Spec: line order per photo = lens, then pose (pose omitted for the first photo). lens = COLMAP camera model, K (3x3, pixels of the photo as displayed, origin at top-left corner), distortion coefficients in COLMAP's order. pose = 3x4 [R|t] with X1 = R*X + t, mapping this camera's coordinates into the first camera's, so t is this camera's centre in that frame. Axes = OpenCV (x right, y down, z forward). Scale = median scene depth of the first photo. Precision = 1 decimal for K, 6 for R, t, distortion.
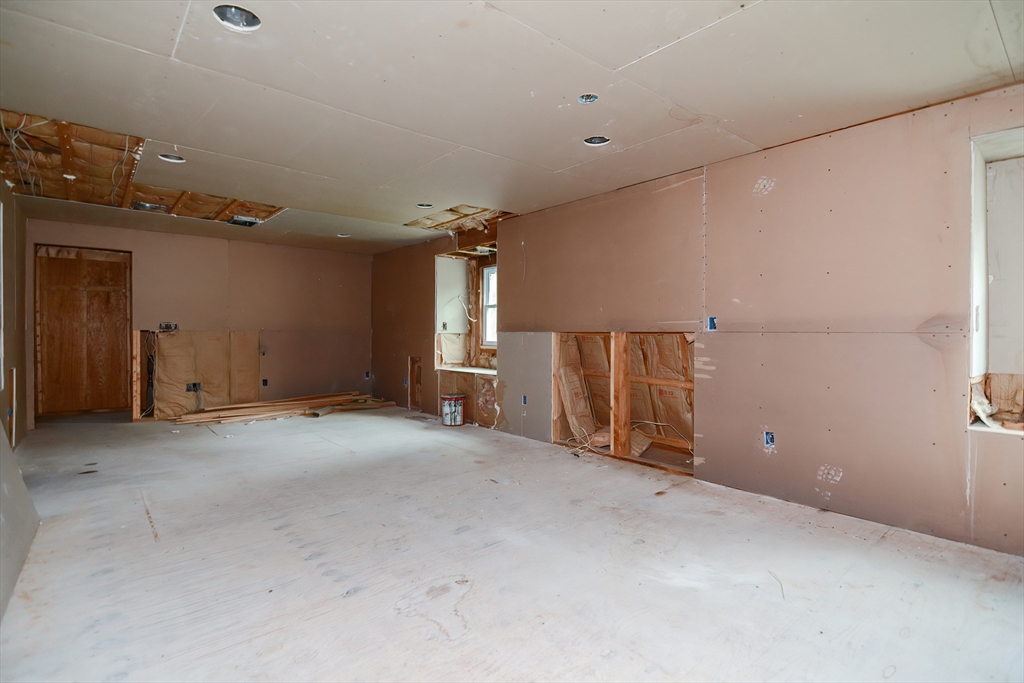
lens RADIAL K [[498.9, 0, 501.7], [0, 498.9, 341.7], [0, 0, 1]] dist [0.002447, -0.009693]
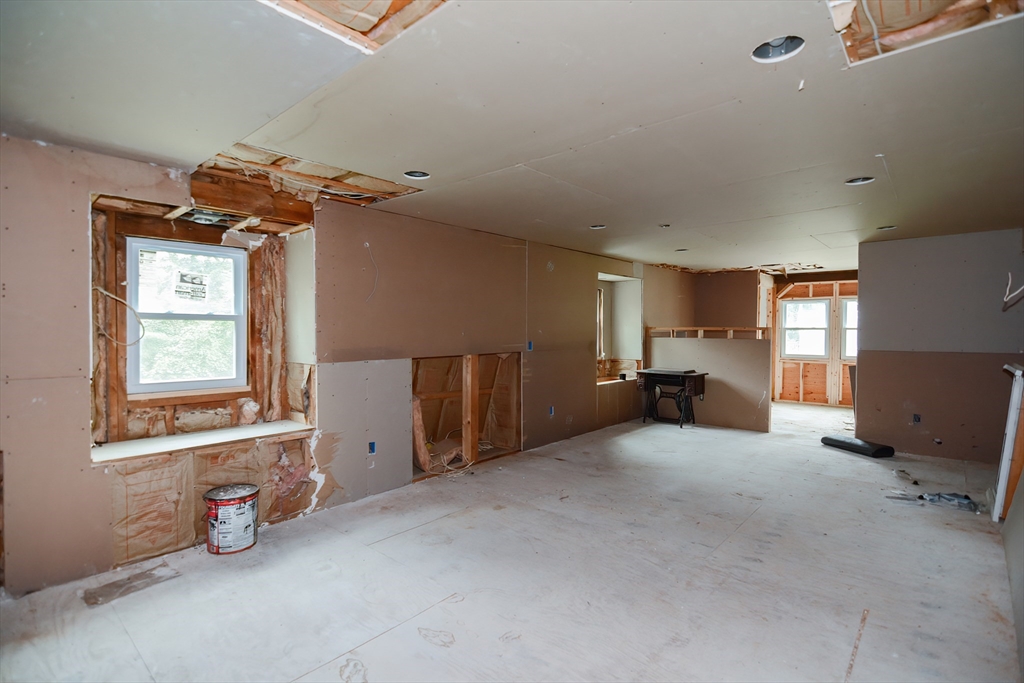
lens RADIAL K [[498.9, 0, 509.8], [0, 498.9, 340.4], [0, 0, 1]] dist [0.002447, -0.009693]
pose [[-0.157399, -0.024996, 0.987219, -0.747991], [0.020246, 0.999388, 0.028532, -0.067447], [-0.987328, 0.024478, -0.156797, 0.901315]]
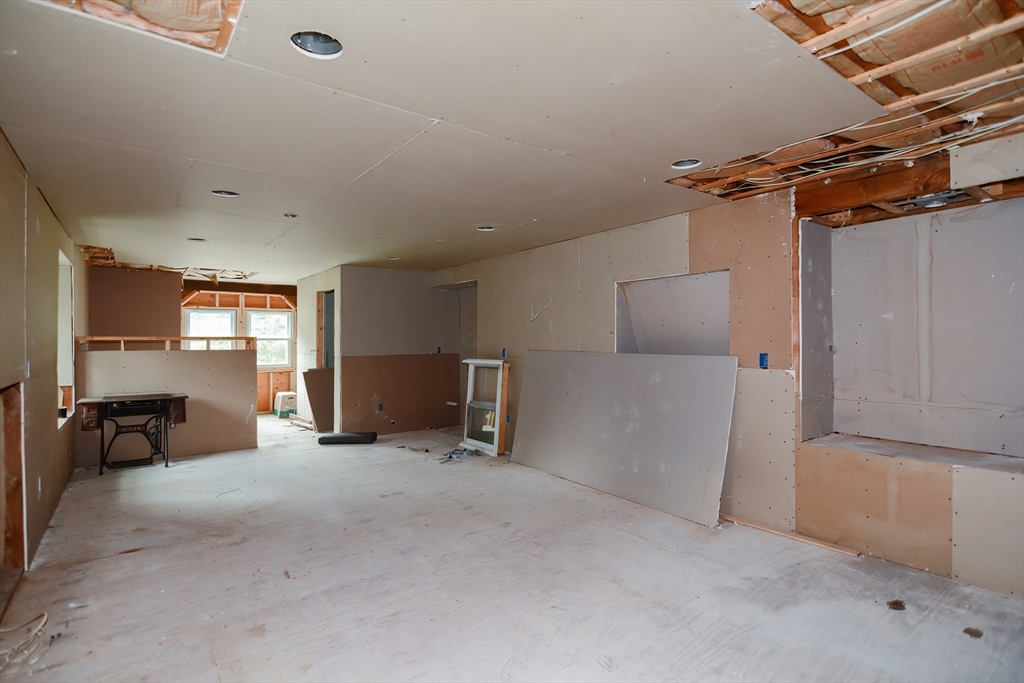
lens RADIAL K [[498.9, 0, 514.4], [0, 498.9, 342.8], [0, 0, 1]] dist [0.002447, -0.009693]
pose [[-0.999101, 0.003810, 0.042211, -0.281764], [0.004989, 0.999599, 0.027871, -0.067562], [-0.042088, 0.028057, -0.998720, 1.227516]]
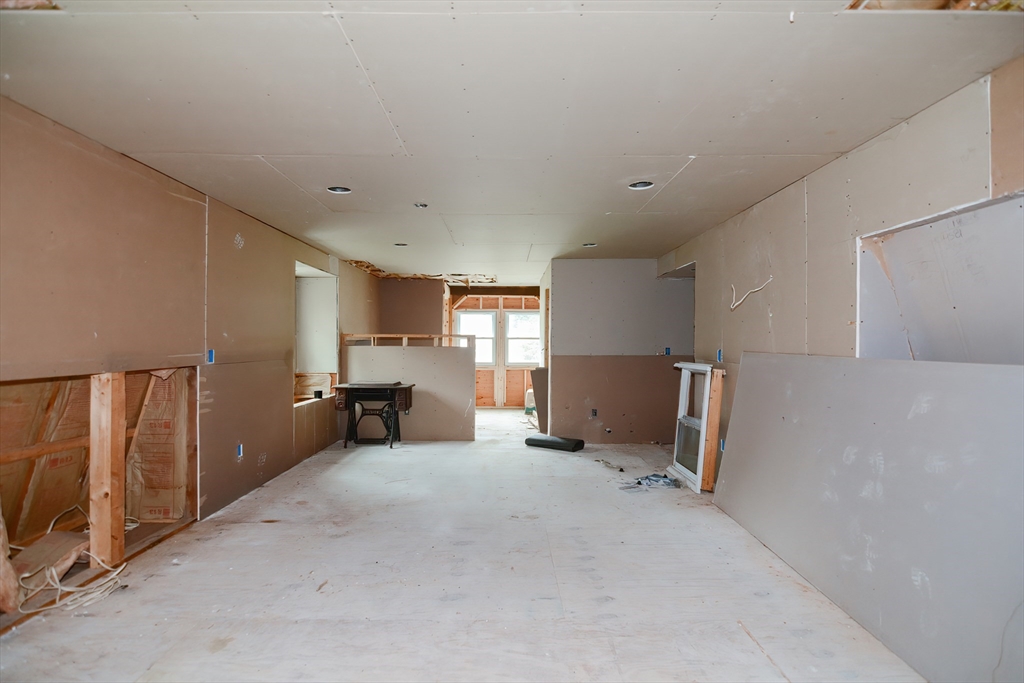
lens RADIAL K [[498.9, 0, 513.1], [0, 498.9, 339.9], [0, 0, 1]] dist [0.002447, -0.009693]
pose [[-0.777309, 0.000102, 0.629118, -0.471845], [0.009411, 0.999890, 0.011466, -0.051441], [-0.629048, 0.014833, -0.777225, 0.967945]]
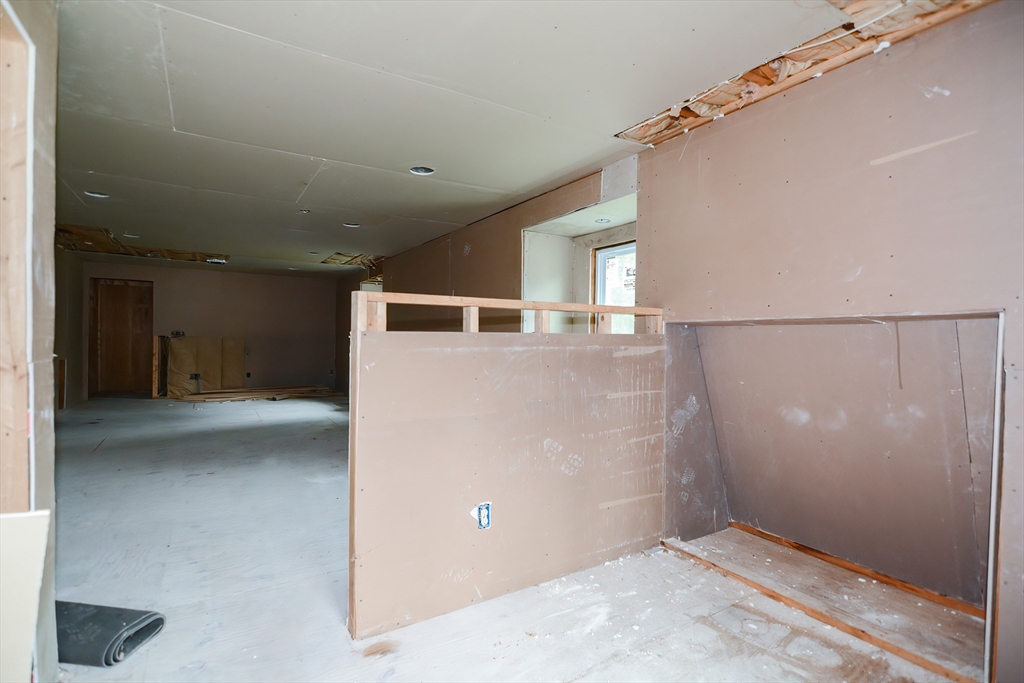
lens RADIAL K [[498.9, 0, 508.3], [0, 498.9, 343.9], [0, 0, 1]] dist [0.002447, -0.009693]
pose [[0.987179, 0.017441, -0.158663, 0.572219], [-0.018873, 0.999794, -0.007522, -0.008592], [0.158499, 0.010420, 0.987304, -0.301556]]
